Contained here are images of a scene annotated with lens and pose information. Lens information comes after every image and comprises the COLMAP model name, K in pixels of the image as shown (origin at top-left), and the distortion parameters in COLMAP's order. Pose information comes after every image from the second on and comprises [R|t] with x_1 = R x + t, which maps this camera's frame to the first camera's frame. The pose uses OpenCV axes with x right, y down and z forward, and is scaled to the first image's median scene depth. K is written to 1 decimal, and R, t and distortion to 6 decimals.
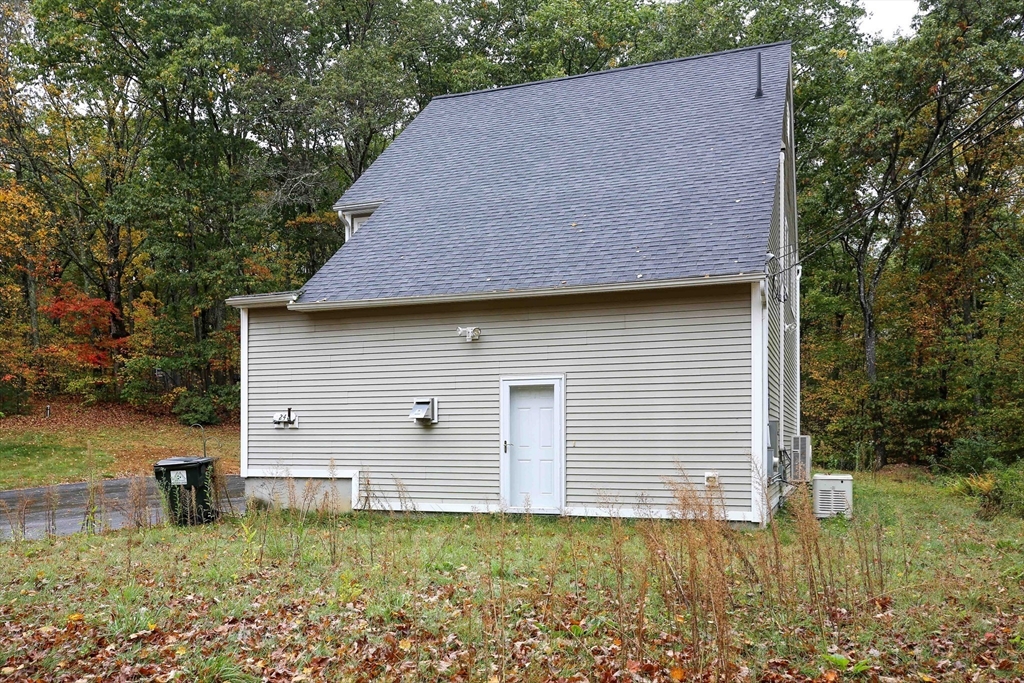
lens RADIAL K [[859.6, 0, 511.8], [0, 859.6, 342.0], [0, 0, 1]] dist [-0.006220, -0.000295]
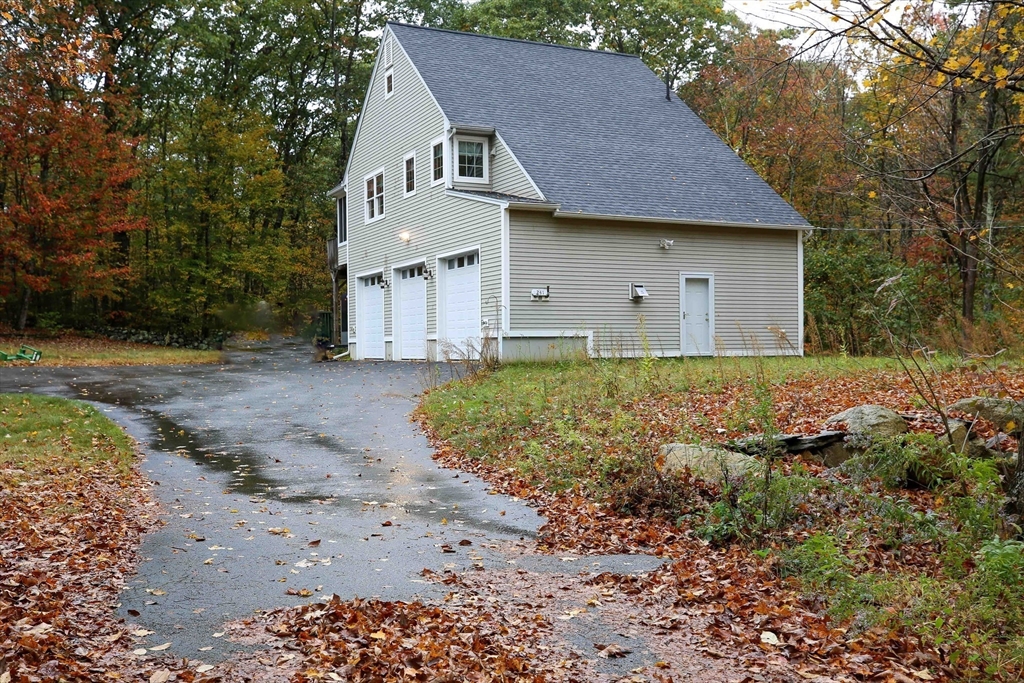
lens RADIAL K [[909.6, 0, 486.6], [0, 909.6, 334.5], [0, 0, 1]] dist [0.028365, 0.019199]
pose [[0.661307, -0.015945, 0.749946, -1.532413], [-0.103862, 0.988198, 0.112597, 0.002155], [-0.742890, -0.152352, 0.651846, 0.150742]]
